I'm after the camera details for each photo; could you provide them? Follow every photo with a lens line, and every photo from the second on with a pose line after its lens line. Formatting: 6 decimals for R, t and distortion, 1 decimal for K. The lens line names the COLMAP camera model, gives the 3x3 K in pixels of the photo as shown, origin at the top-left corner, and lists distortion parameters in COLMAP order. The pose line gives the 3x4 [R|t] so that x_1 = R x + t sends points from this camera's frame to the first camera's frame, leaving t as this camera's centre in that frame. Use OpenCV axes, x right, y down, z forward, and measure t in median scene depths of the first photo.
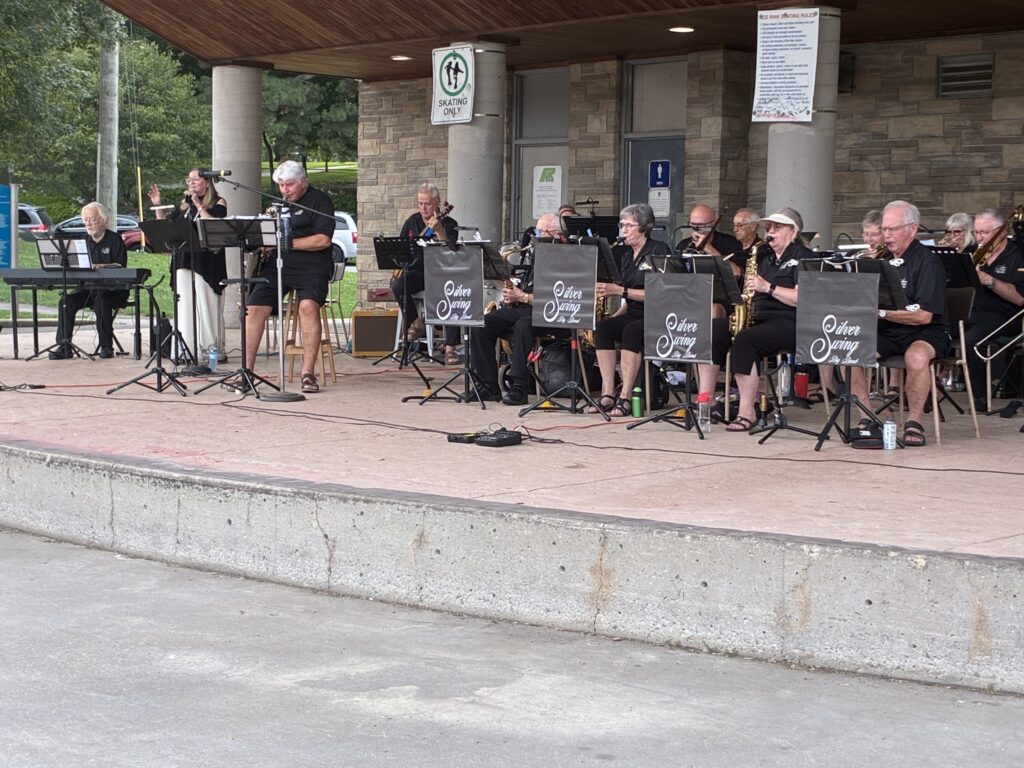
lens RADIAL K [[1878.3, 0, 516.6], [0, 1878.3, 370.1], [0, 0, 1]] dist [0.282422, -1.534422]
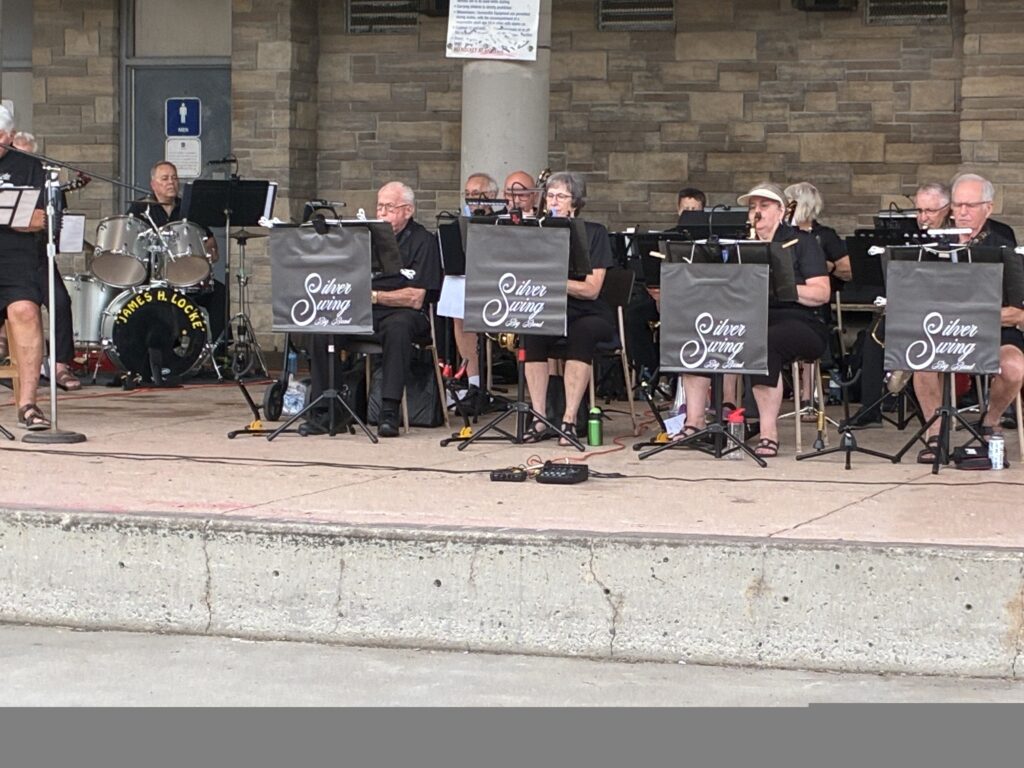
lens RADIAL K [[2897.5, 0, 534.5], [0, 2897.5, 384.6], [0, 0, 1]] dist [0.275294, -1.651856]
pose [[0.912820, -0.022929, 0.407718, -0.433980], [0.024658, 0.999695, 0.001015, -0.002274], [-0.407617, 0.009127, 0.913107, -0.091786]]
